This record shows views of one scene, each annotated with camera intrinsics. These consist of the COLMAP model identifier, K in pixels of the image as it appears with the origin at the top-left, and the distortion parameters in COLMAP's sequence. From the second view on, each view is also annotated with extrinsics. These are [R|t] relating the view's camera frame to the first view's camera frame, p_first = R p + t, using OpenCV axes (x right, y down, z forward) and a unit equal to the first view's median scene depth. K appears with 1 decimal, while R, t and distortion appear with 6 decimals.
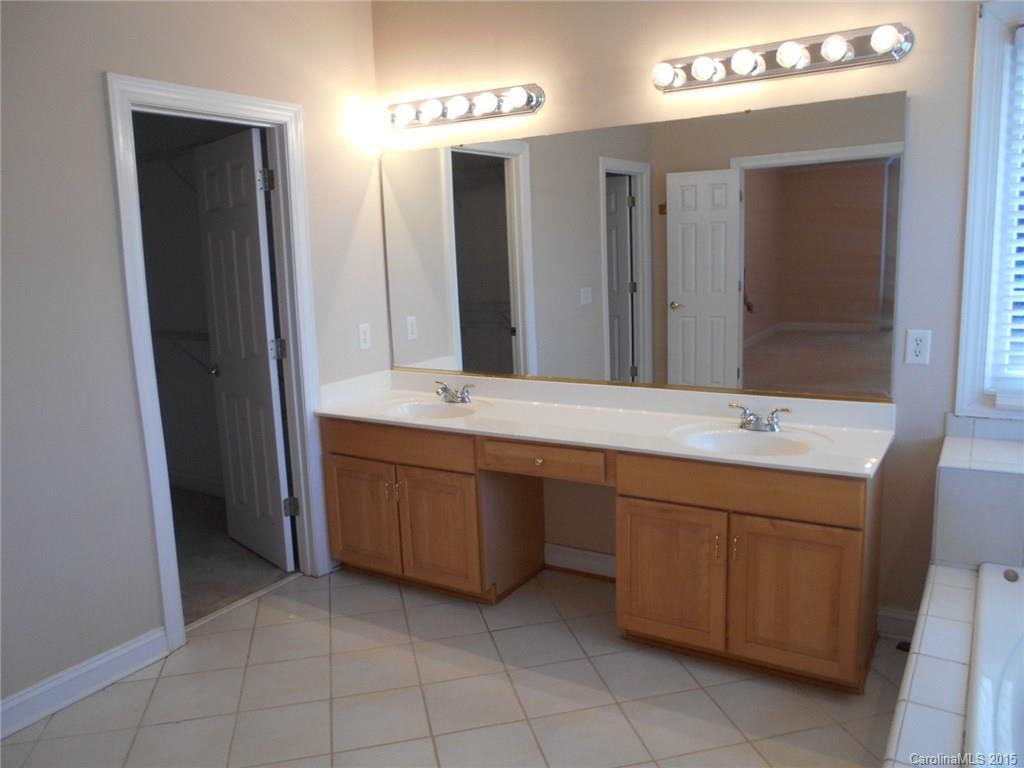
lens RADIAL K [[783.0, 0, 518.1], [0, 783.0, 388.1], [0, 0, 1]] dist [-0.035601, 0.052606]
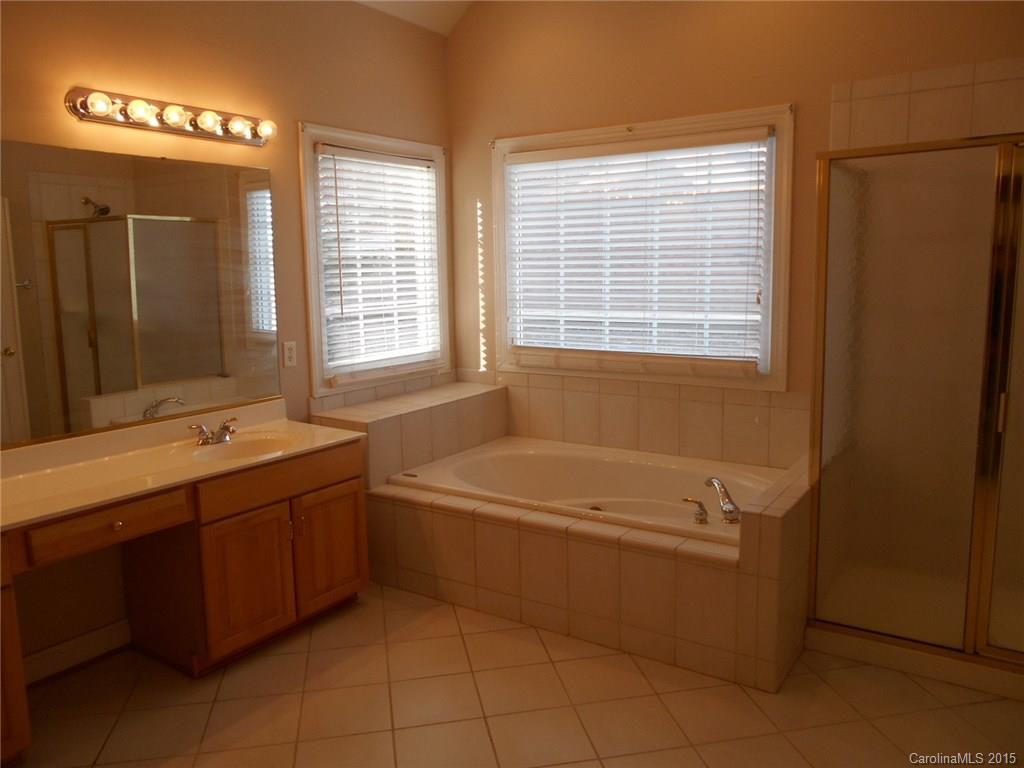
lens RADIAL K [[783.0, 0, 518.1], [0, 783.0, 378.6], [0, 0, 1]] dist [-0.035601, 0.052606]
pose [[0.052146, -0.106663, 0.992927, -0.831704], [0.194933, 0.976241, 0.094634, -0.061986], [-0.979429, 0.188620, 0.071699, 0.510518]]
